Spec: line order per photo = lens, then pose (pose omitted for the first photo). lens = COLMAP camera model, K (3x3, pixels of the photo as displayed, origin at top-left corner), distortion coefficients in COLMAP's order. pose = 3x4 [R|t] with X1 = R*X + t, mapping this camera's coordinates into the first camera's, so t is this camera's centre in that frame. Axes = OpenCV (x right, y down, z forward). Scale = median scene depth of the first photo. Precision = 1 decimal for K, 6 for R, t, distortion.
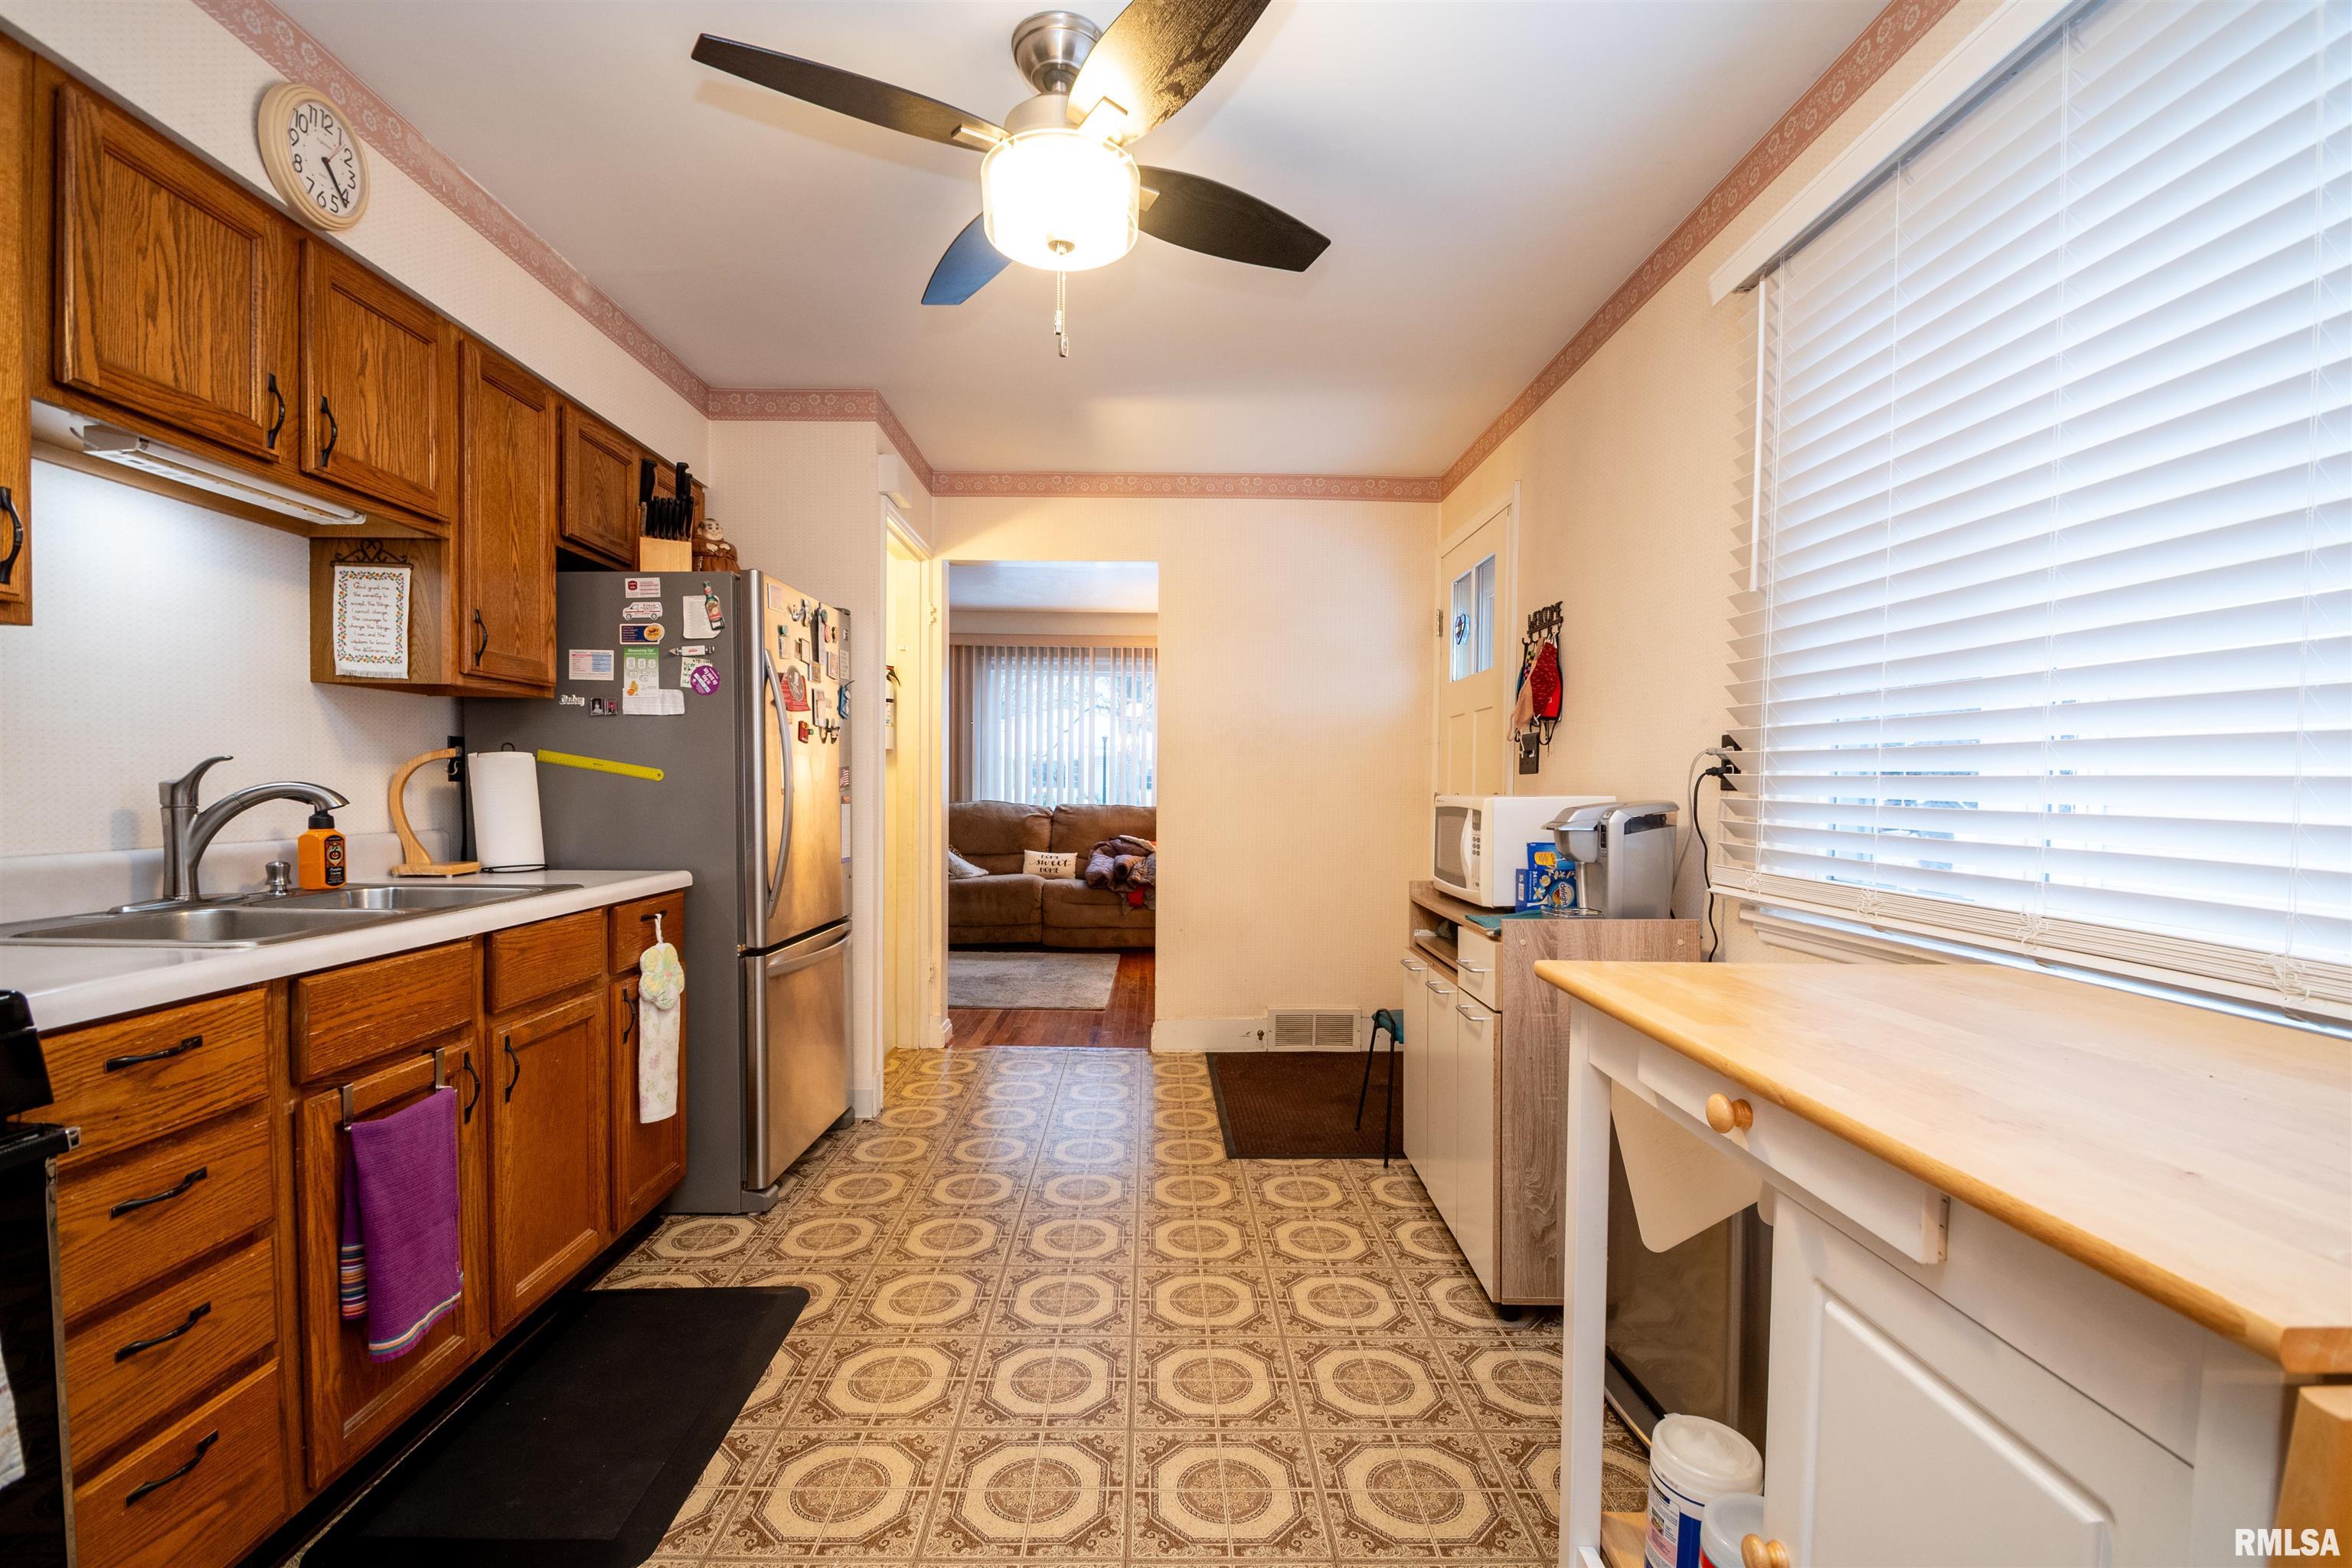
lens RADIAL K [[1044.2, 0, 1161.7], [0, 1044.2, 812.4], [0, 0, 1]] dist [0.003444, -0.012352]
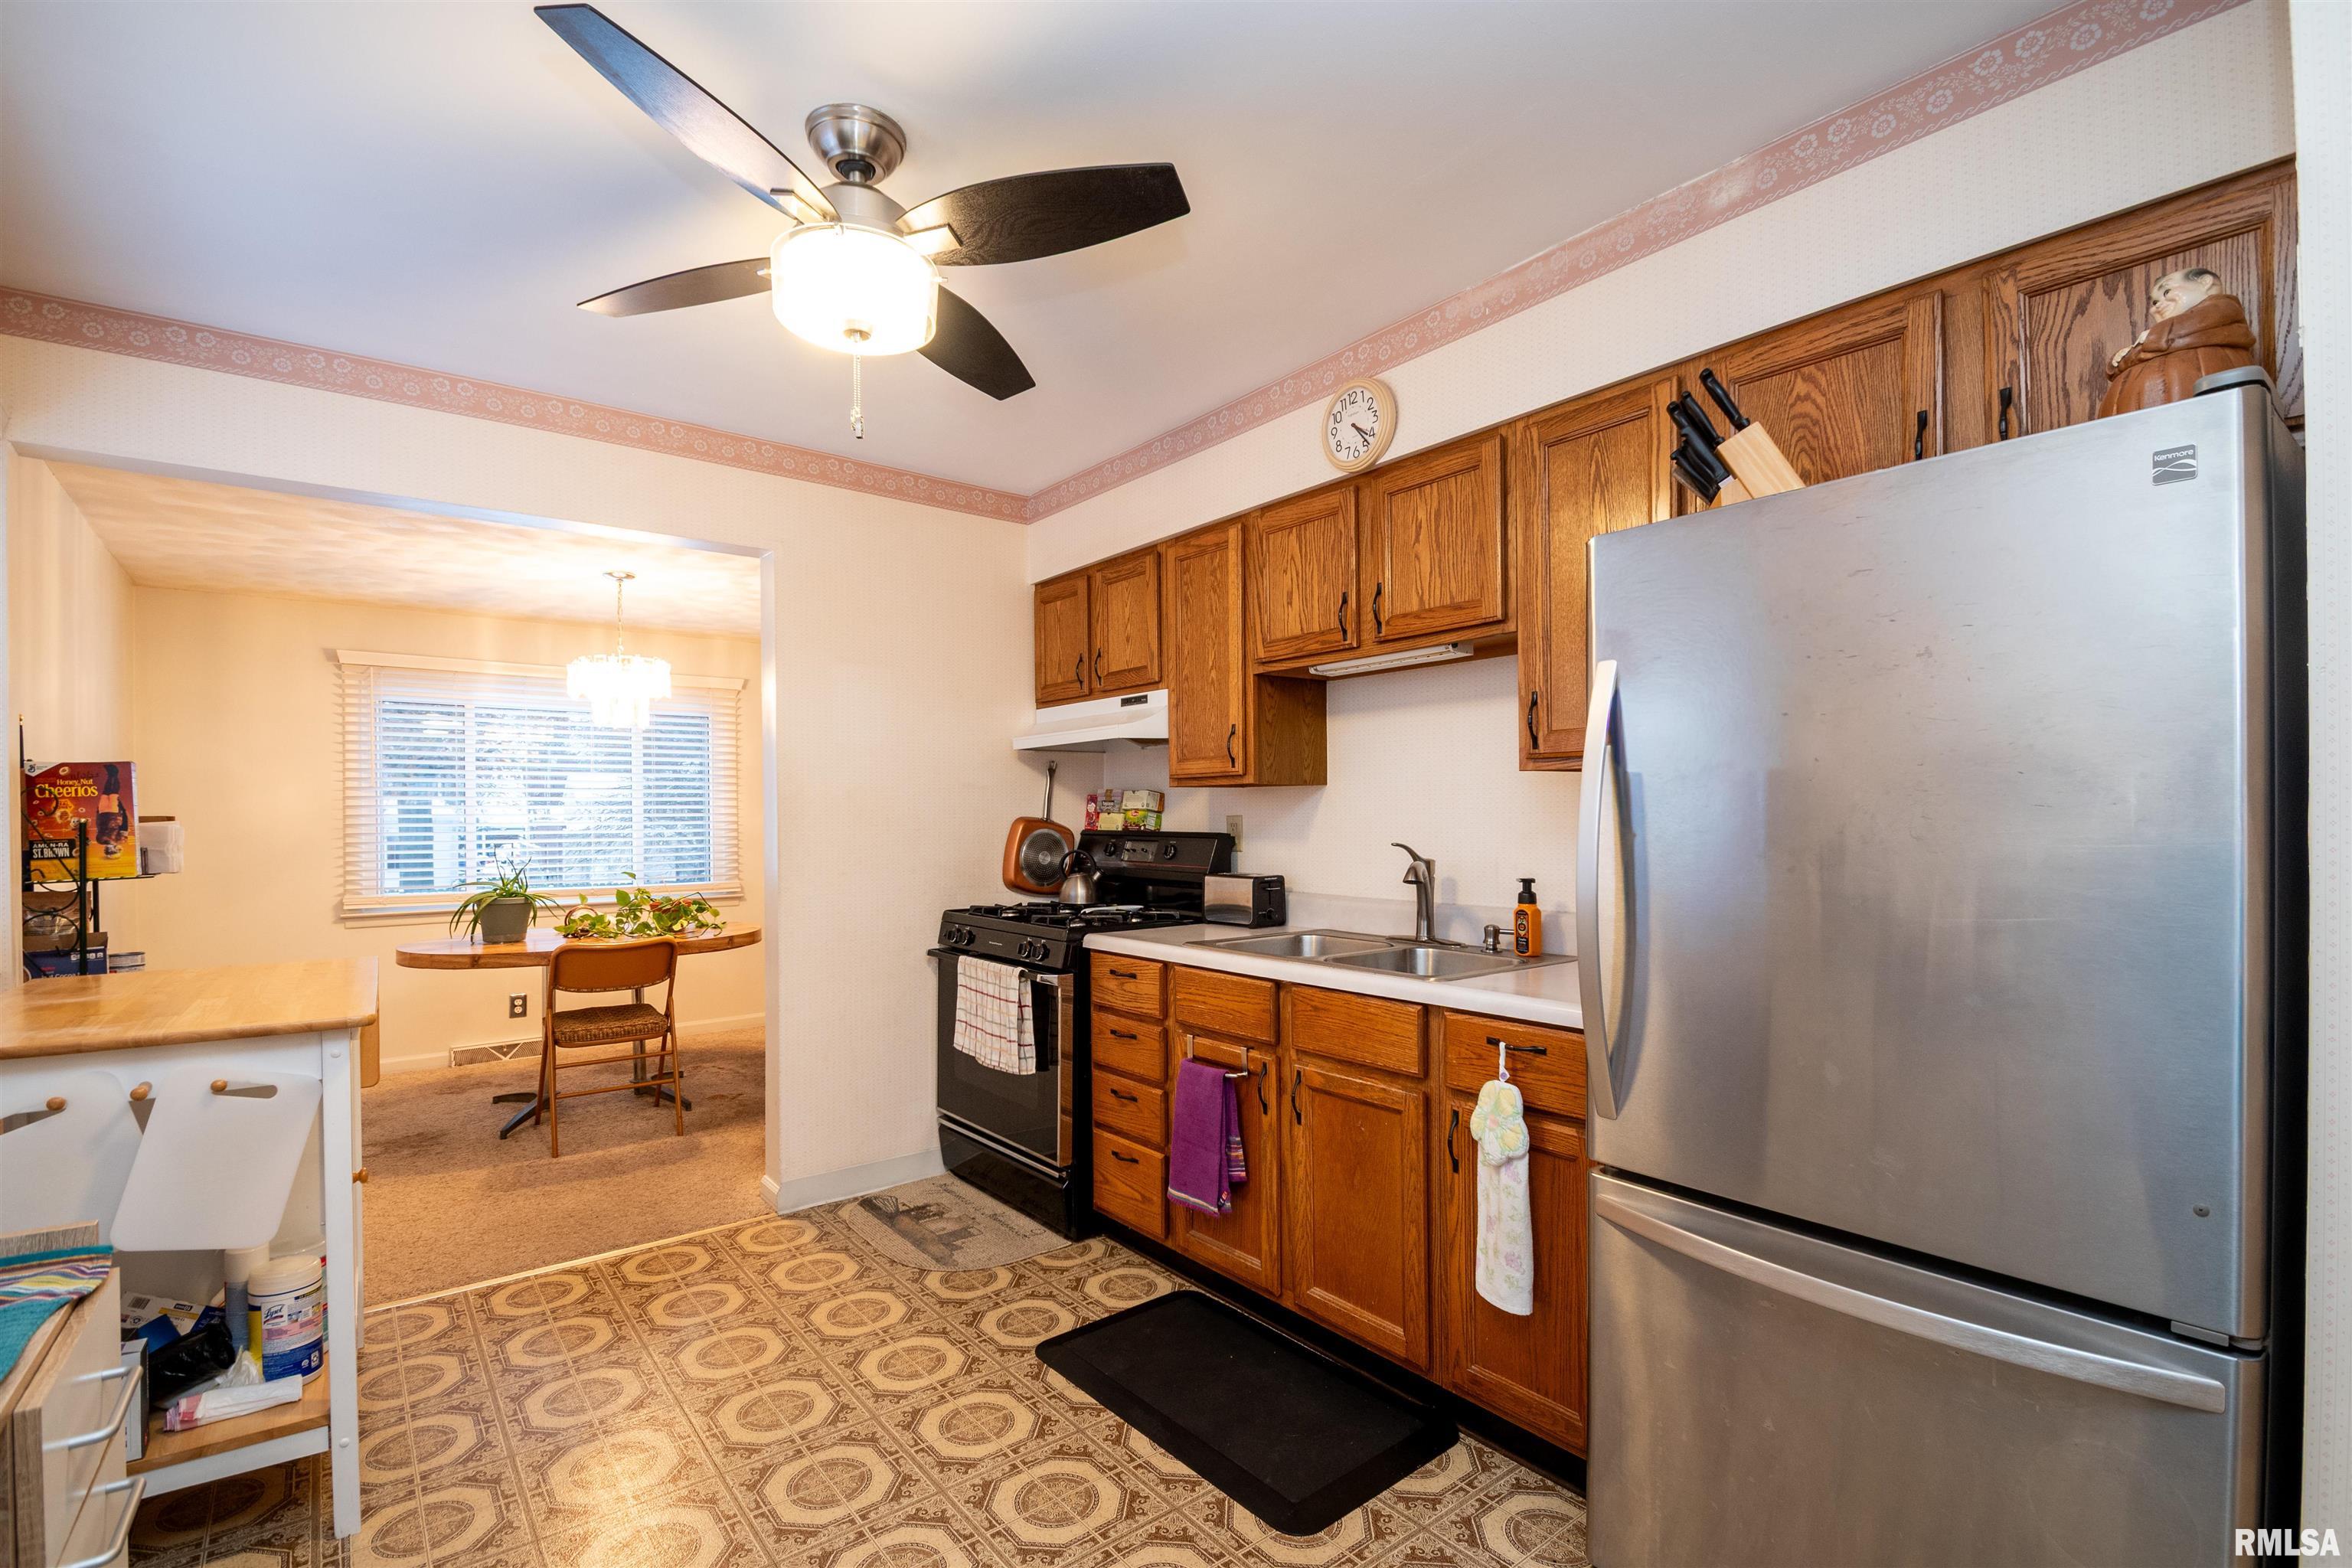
lens RADIAL K [[1044.2, 0, 1161.7], [0, 1044.2, 812.4], [0, 0, 1]] dist [0.003444, -0.012352]
pose [[-0.794463, -0.002802, -0.607306, 0.268952], [-0.013742, 0.999816, 0.013365, -0.112320], [0.607157, 0.018964, -0.794355, 1.965038]]
